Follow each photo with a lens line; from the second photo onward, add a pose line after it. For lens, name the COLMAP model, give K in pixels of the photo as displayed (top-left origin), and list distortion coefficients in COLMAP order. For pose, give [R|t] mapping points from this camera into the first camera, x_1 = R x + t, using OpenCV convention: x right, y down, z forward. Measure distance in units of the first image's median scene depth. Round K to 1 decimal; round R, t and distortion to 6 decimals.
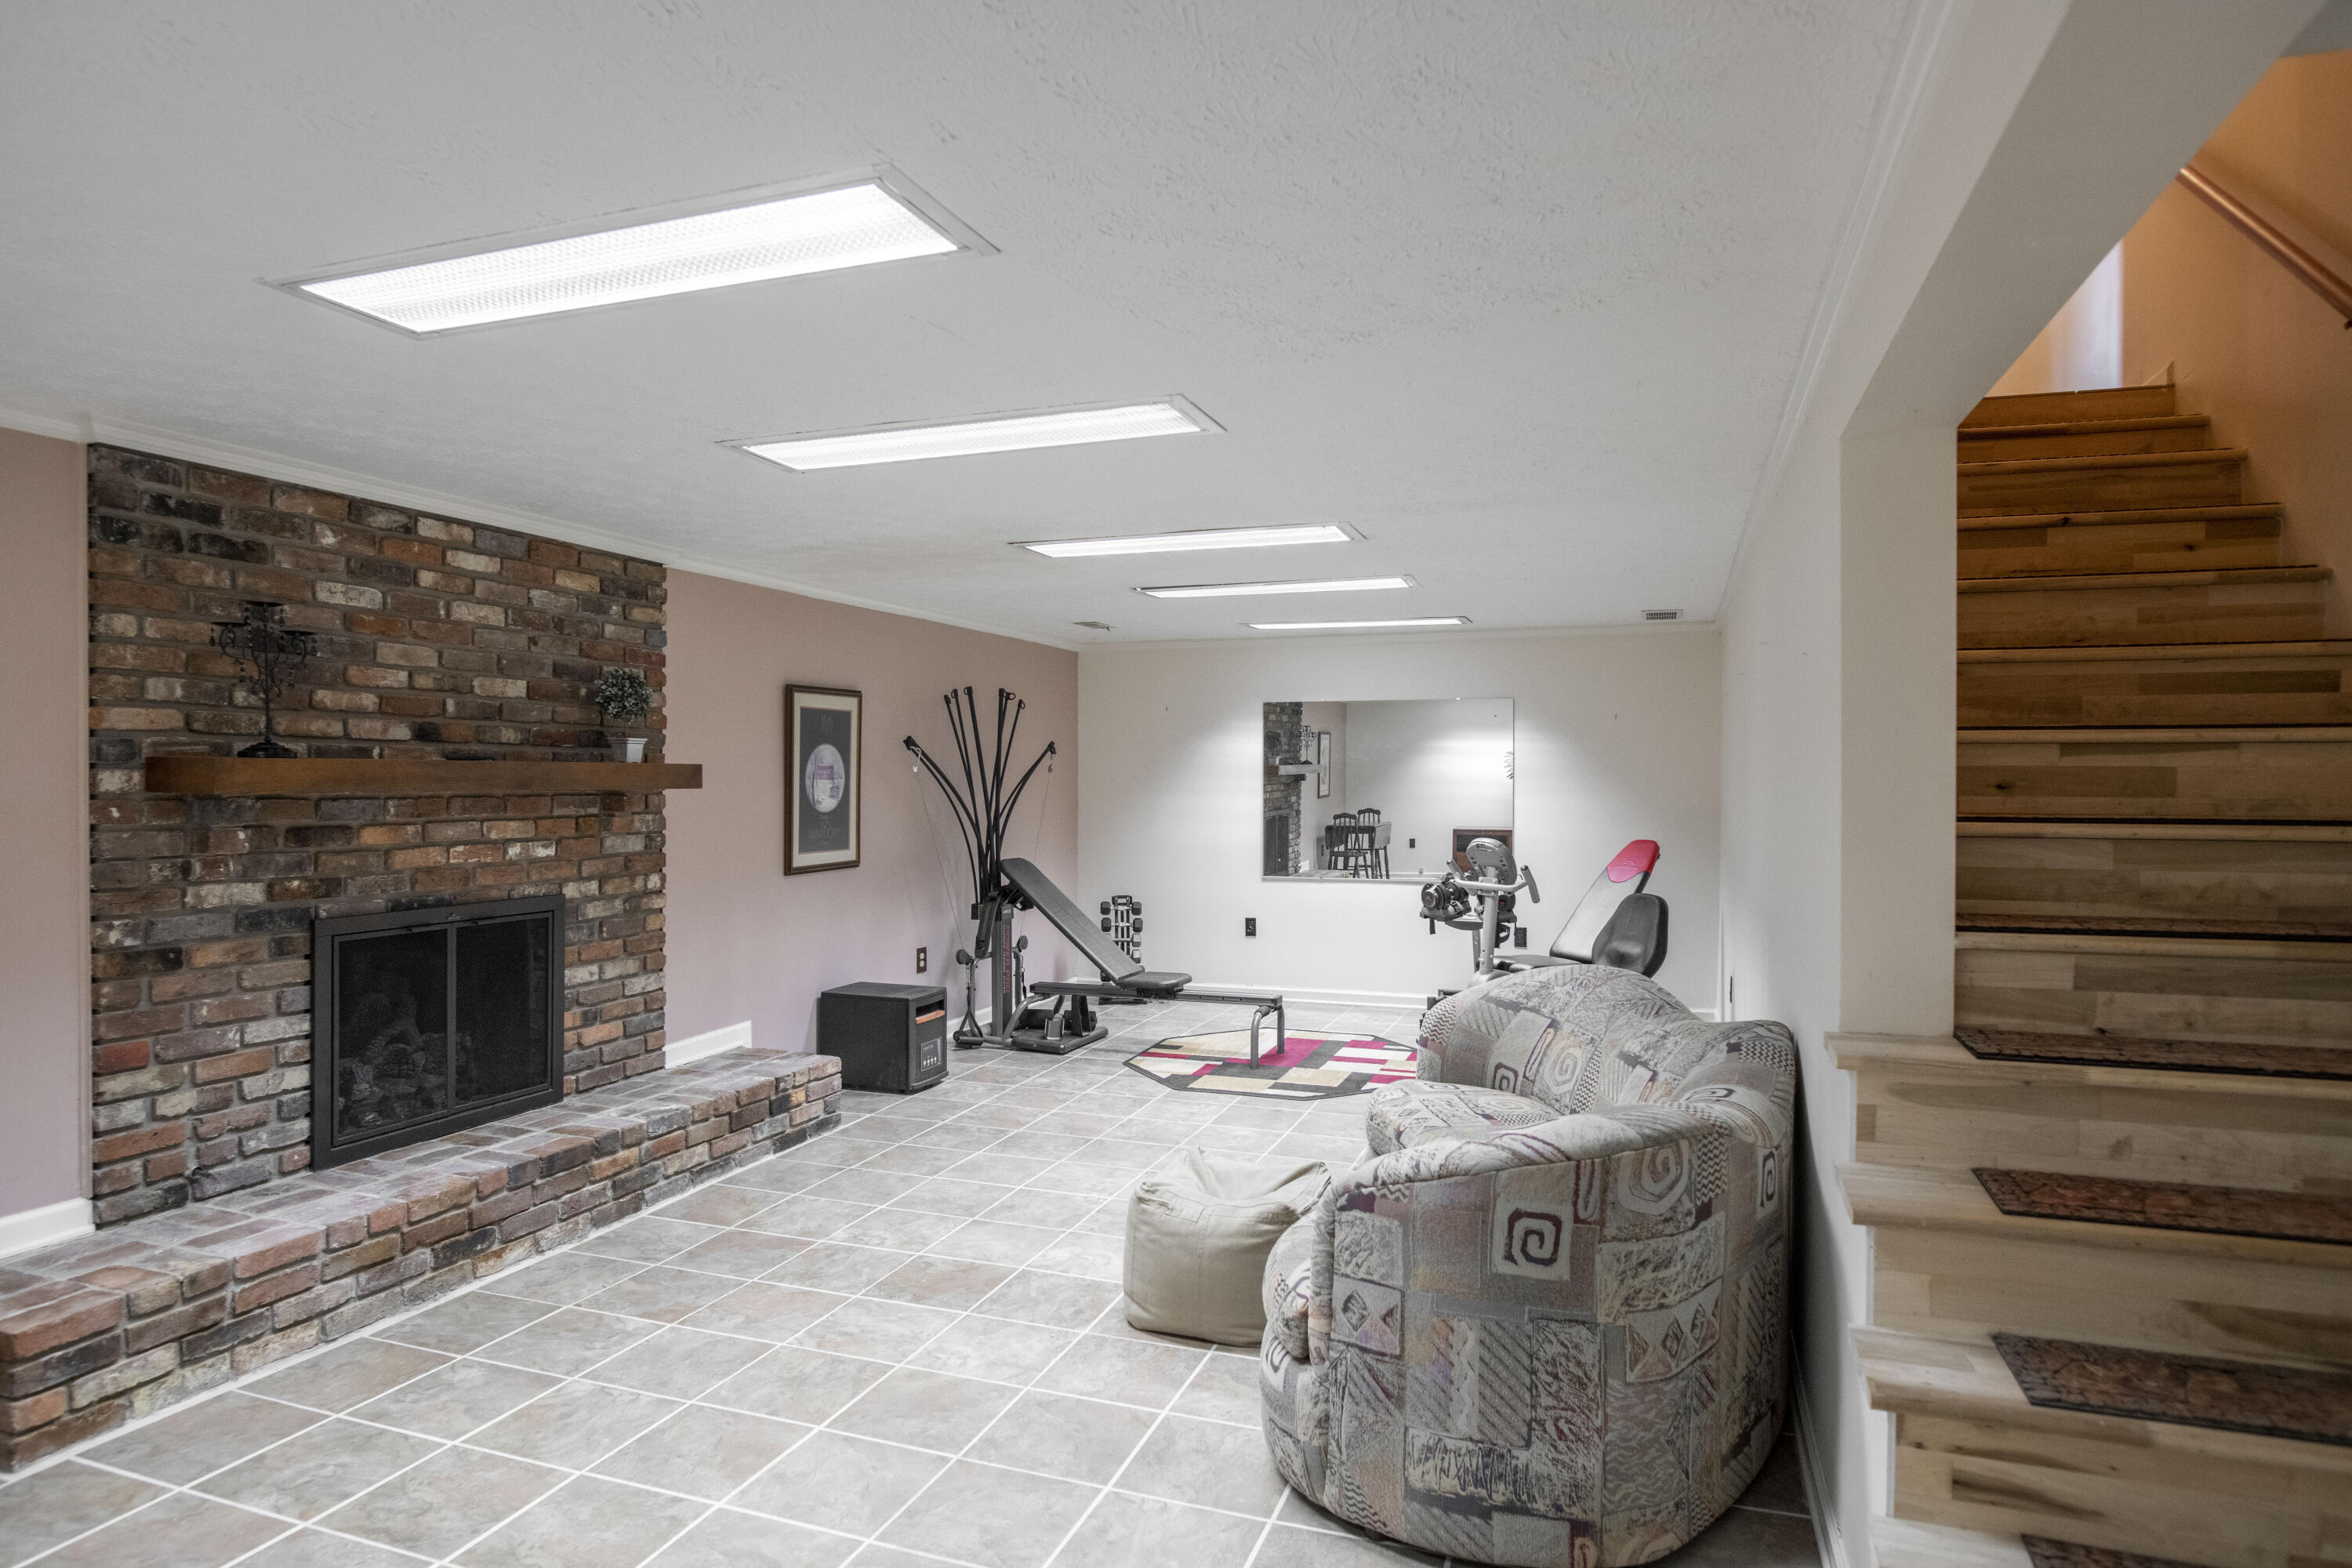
lens RADIAL K [[1360.0, 0, 1166.9], [0, 1360.0, 782.4], [0, 0, 1]] dist [-0.029176, 0.009030]
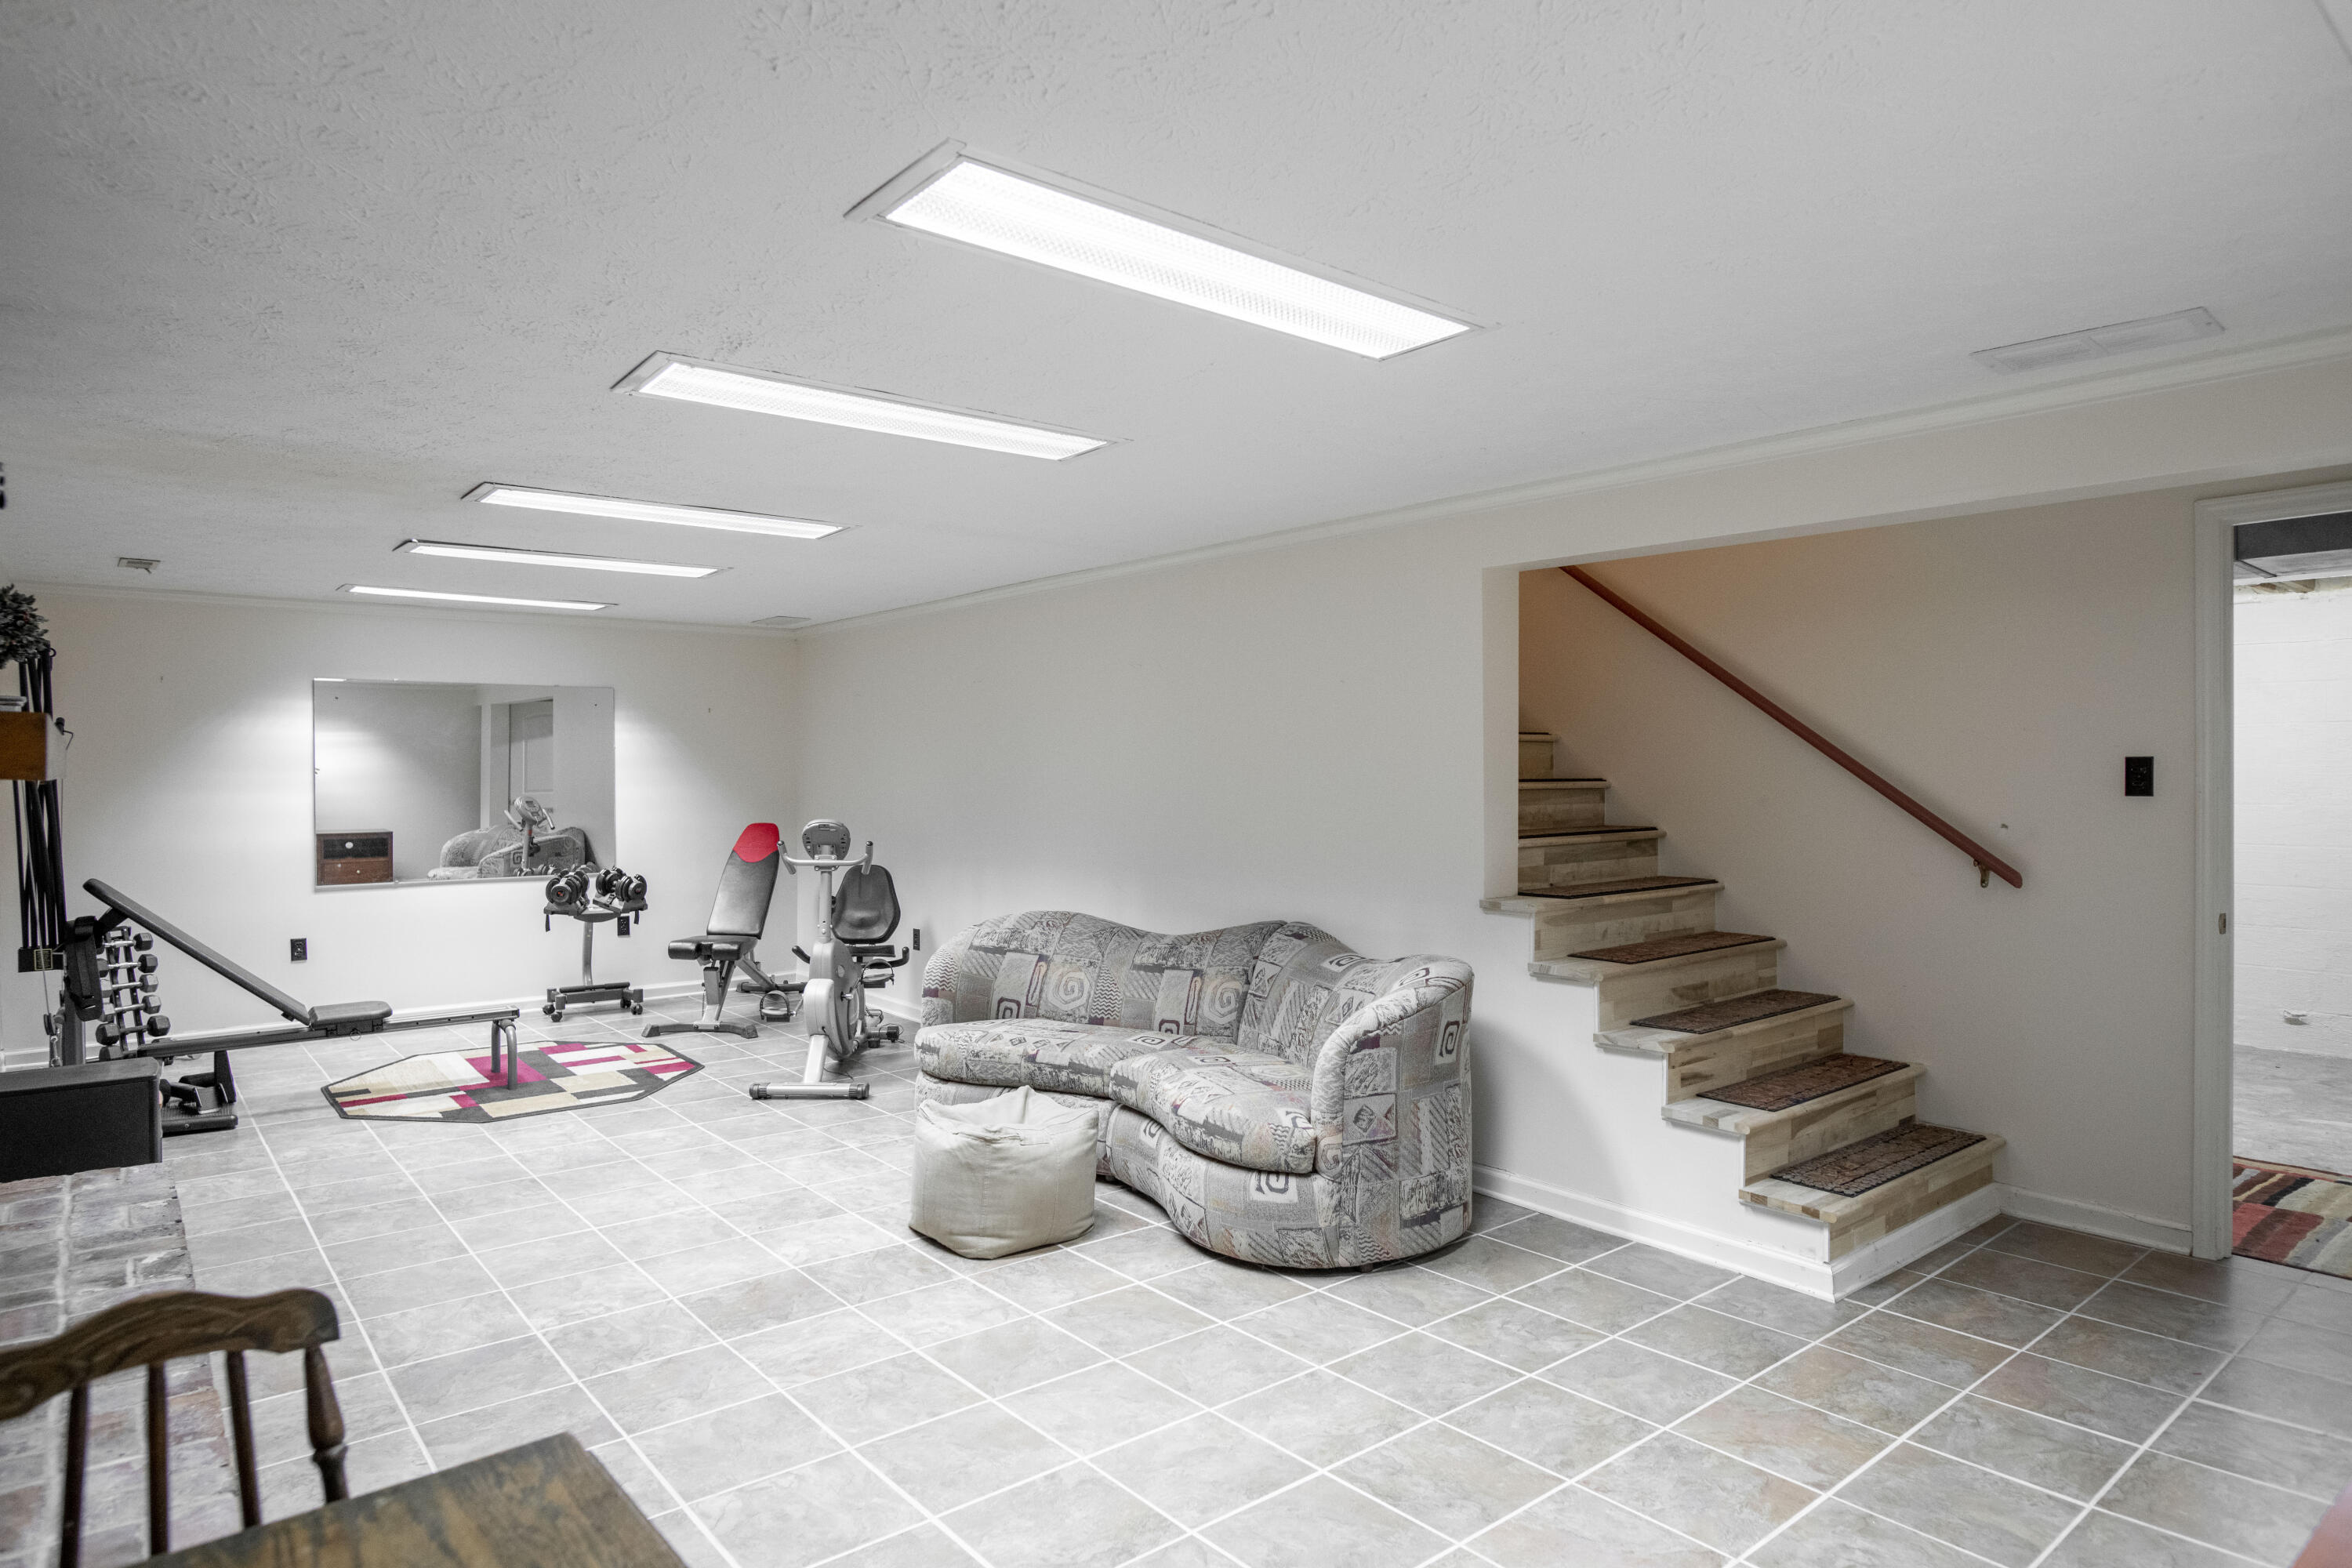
lens RADIAL K [[1360.0, 0, 1172.8], [0, 1360.0, 776.6], [0, 0, 1]] dist [-0.029176, 0.009030]
pose [[0.505249, -0.006122, 0.862952, -1.165768], [0.008420, 0.999962, 0.002164, 0.013638], [-0.862933, 0.006173, 0.505281, 0.409394]]
